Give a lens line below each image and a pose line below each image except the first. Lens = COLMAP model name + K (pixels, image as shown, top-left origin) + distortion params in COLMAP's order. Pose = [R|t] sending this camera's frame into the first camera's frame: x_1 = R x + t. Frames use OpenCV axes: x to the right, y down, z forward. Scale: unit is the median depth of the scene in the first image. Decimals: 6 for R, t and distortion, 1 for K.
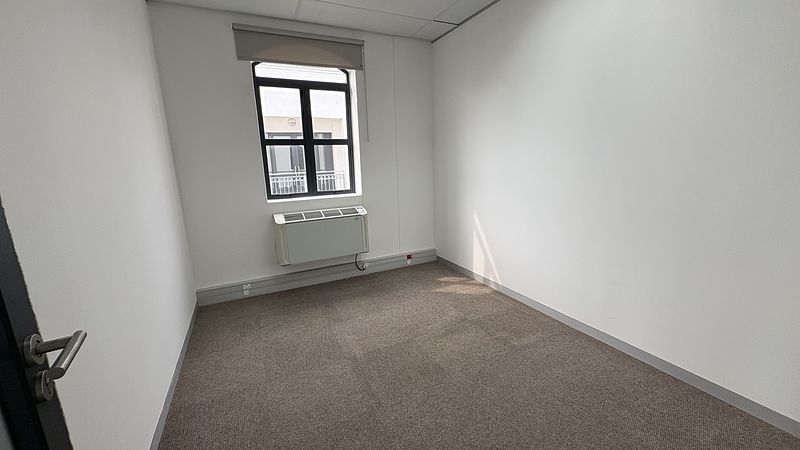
lens RADIAL K [[324.0, 0, 401.5], [0, 324.0, 222.6], [0, 0, 1]] dist [0.001816, 0.001365]
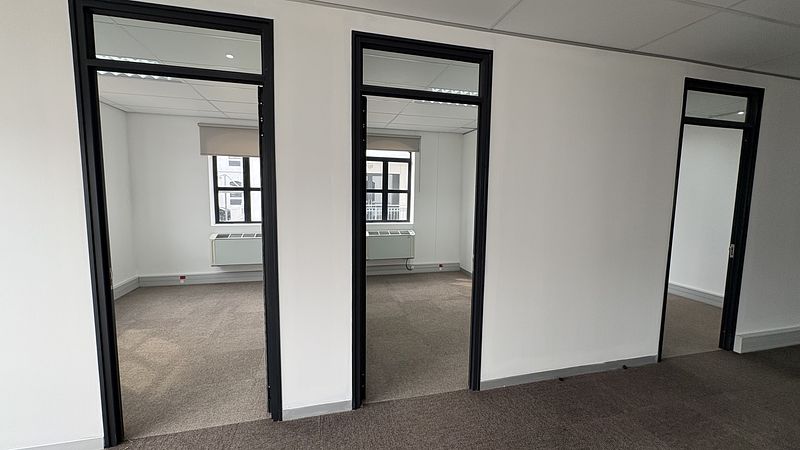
lens RADIAL K [[324.0, 0, 398.6], [0, 324.0, 225.5], [0, 0, 1]] dist [0.001816, 0.001365]
pose [[0.977228, 0.066517, -0.201497, 0.140700], [-0.084508, 0.993040, -0.082036, 0.066752], [0.194638, 0.097196, 0.976048, -0.639337]]
